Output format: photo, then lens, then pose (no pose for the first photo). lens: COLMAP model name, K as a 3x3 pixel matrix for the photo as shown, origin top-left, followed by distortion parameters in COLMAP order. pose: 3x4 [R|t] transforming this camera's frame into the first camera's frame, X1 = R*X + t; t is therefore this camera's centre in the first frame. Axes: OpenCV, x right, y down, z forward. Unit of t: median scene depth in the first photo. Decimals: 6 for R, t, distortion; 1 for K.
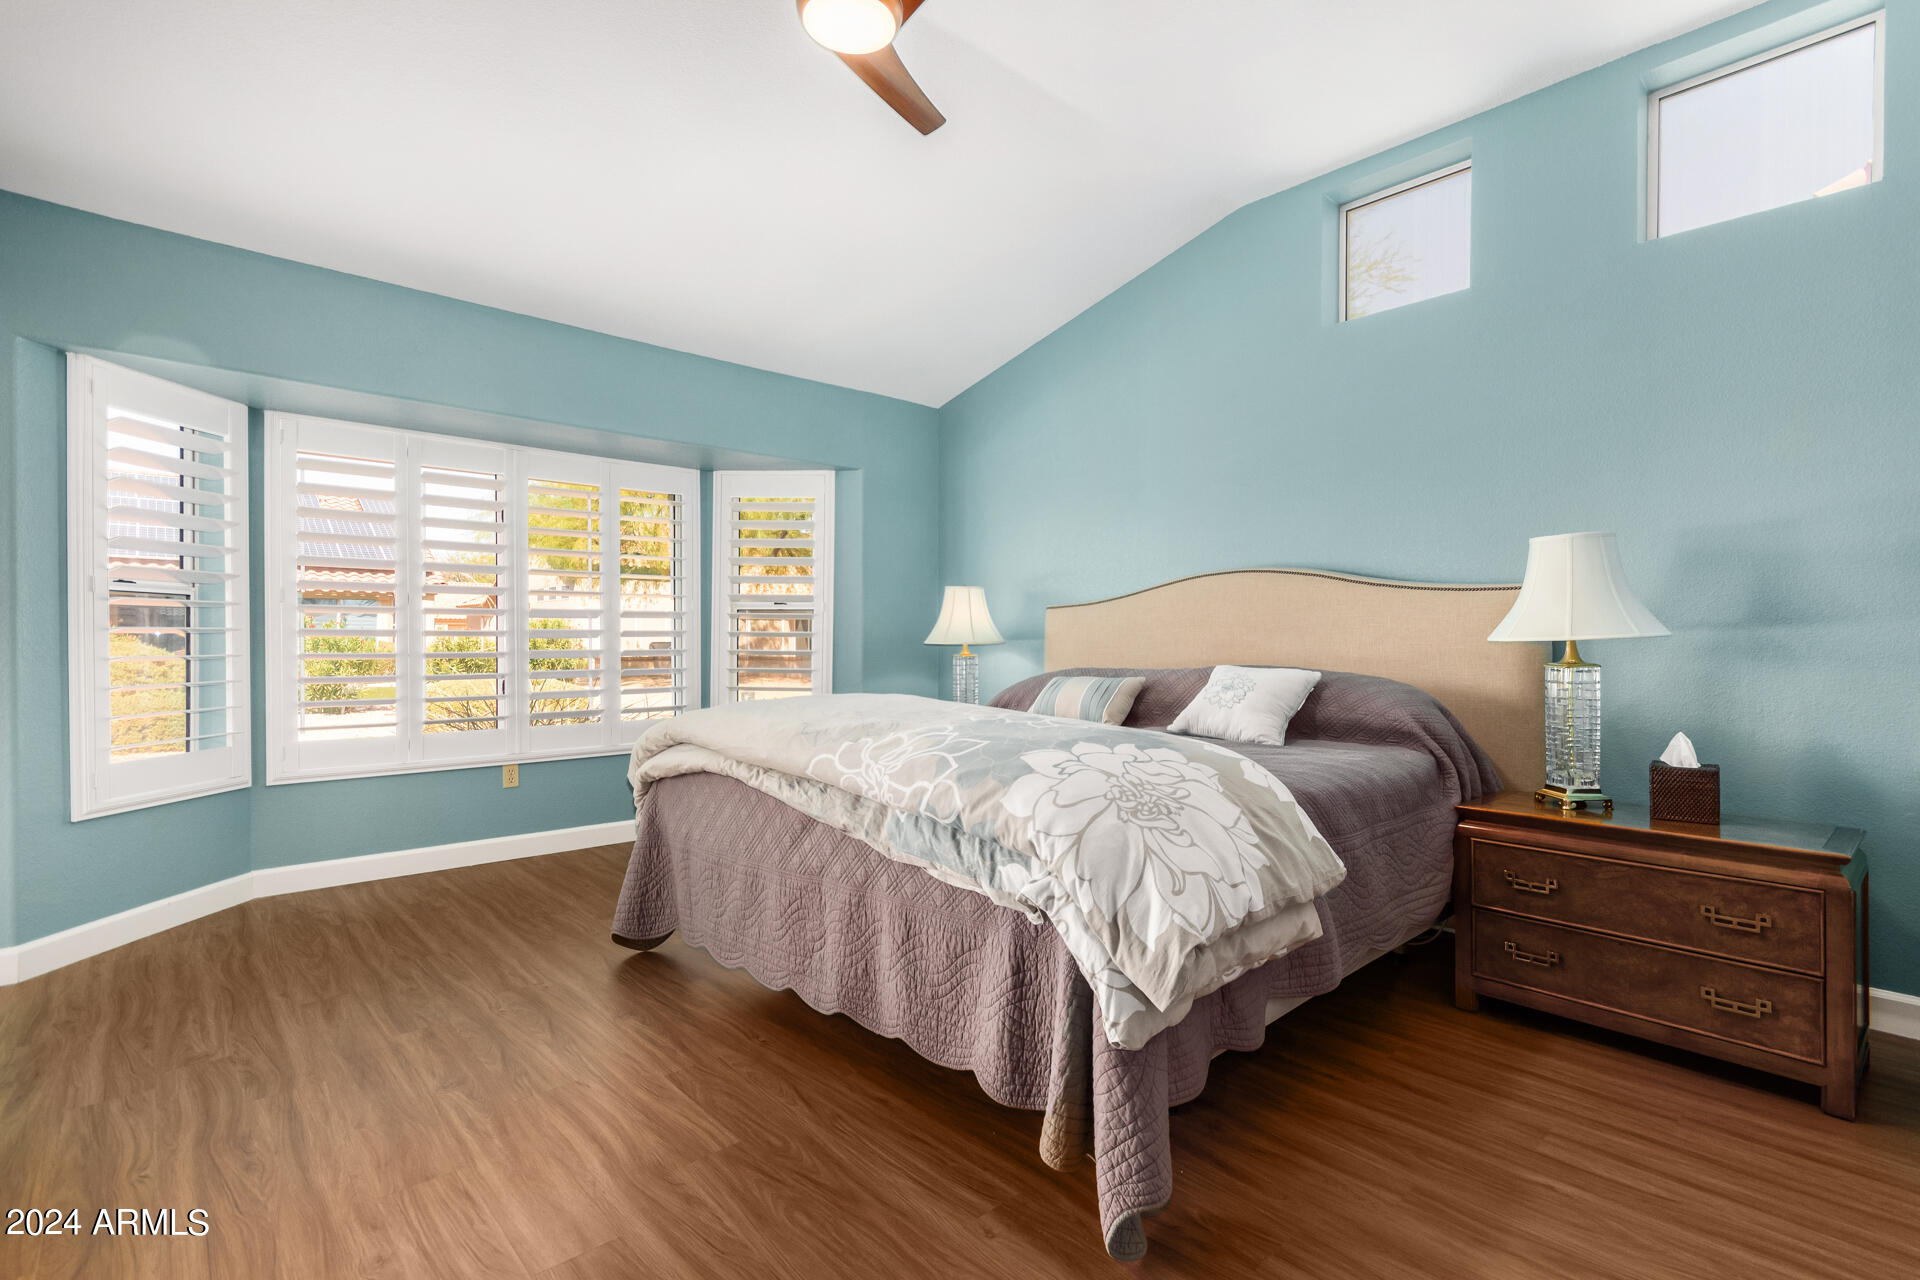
lens RADIAL K [[895.9, 0, 968.7], [0, 895.9, 629.2], [0, 0, 1]] dist [-0.001398, -0.000484]
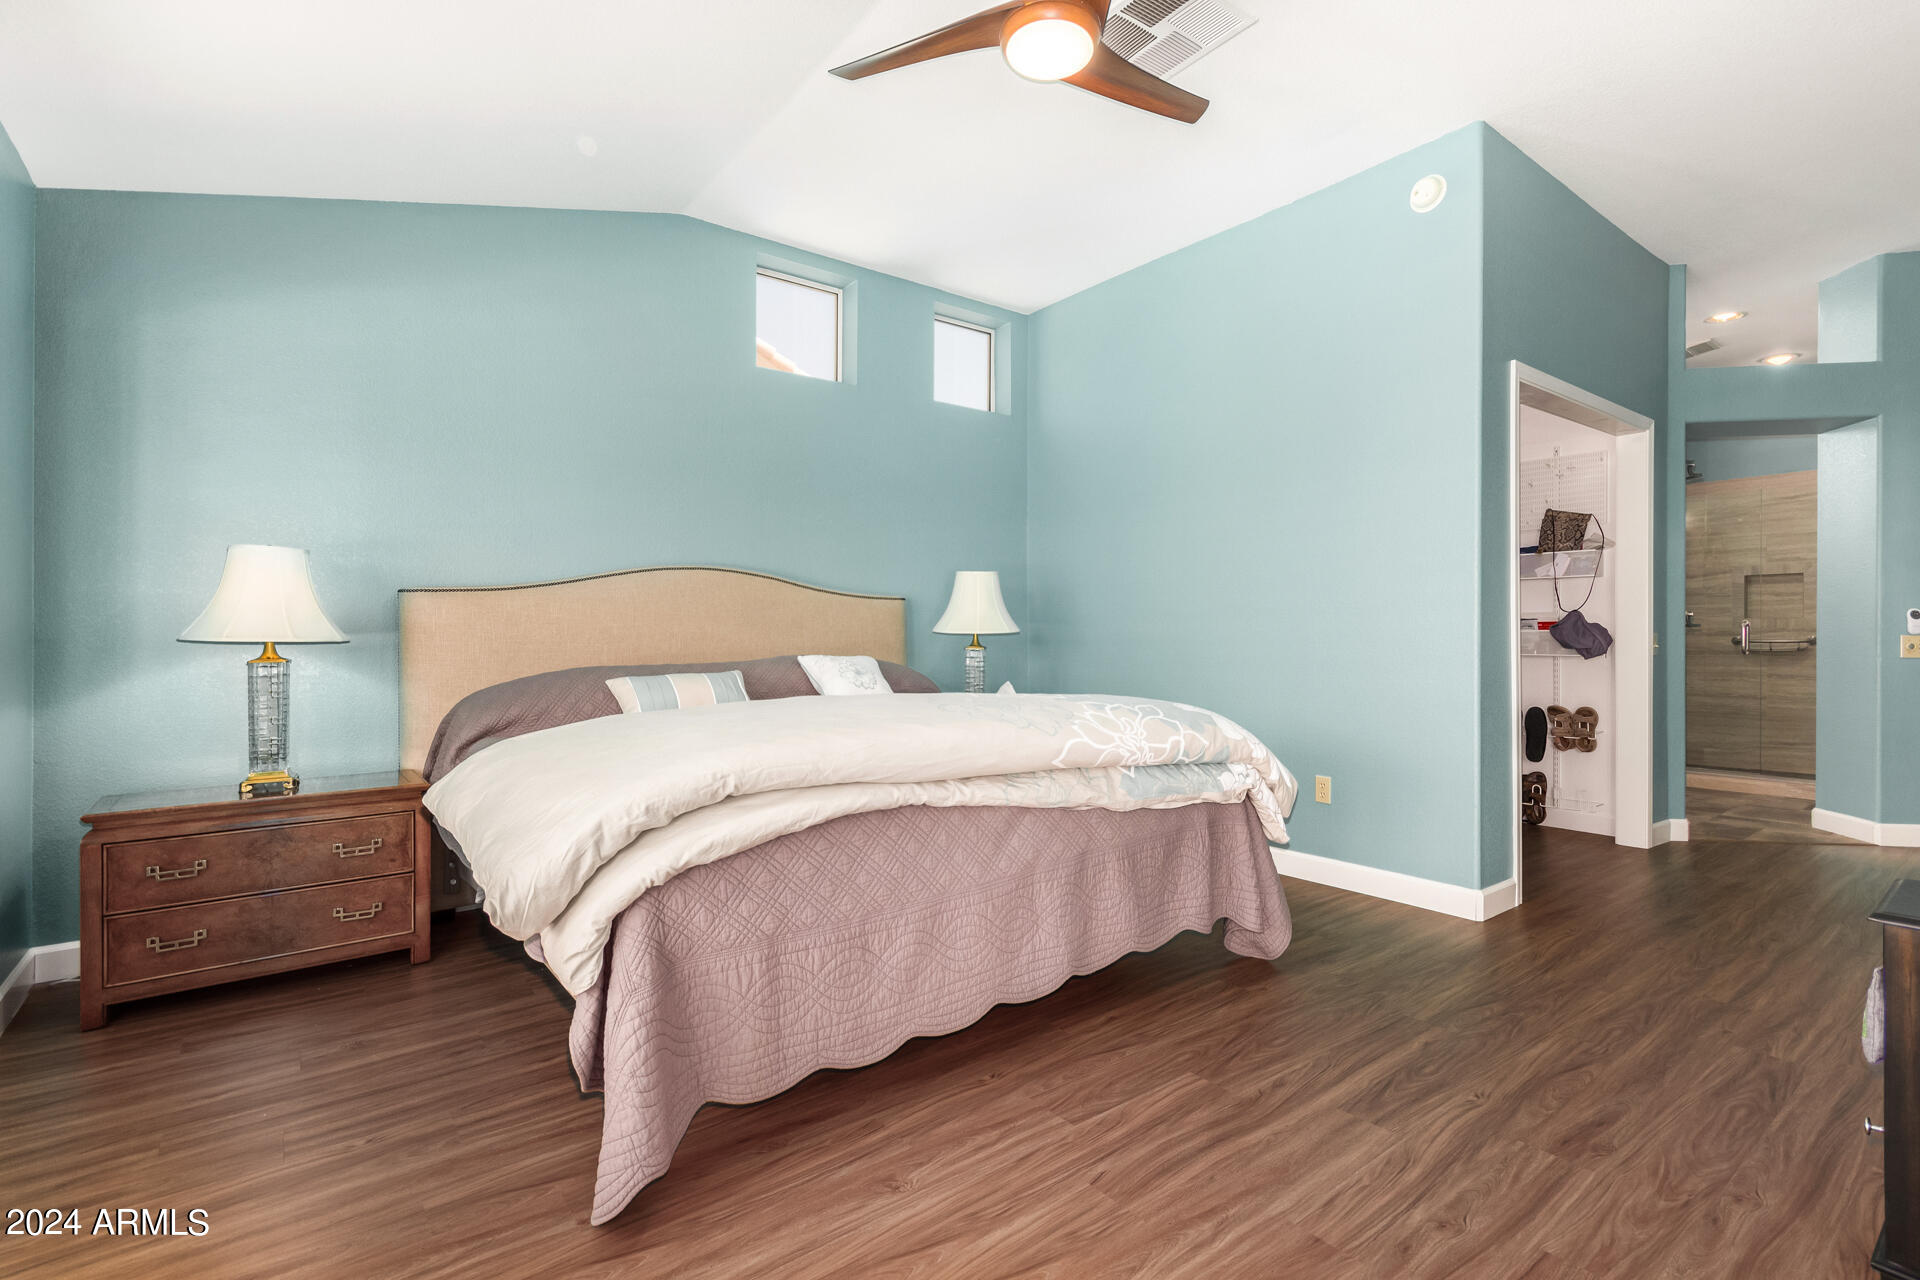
lens RADIAL K [[895.9, 0, 964.4], [0, 895.9, 639.7], [0, 0, 1]] dist [-0.001398, -0.000484]
pose [[0.084741, -0.004712, 0.996392, -1.264886], [-0.005783, 0.999970, 0.005221, 0.017320], [-0.996386, -0.006205, 0.084711, 1.069832]]
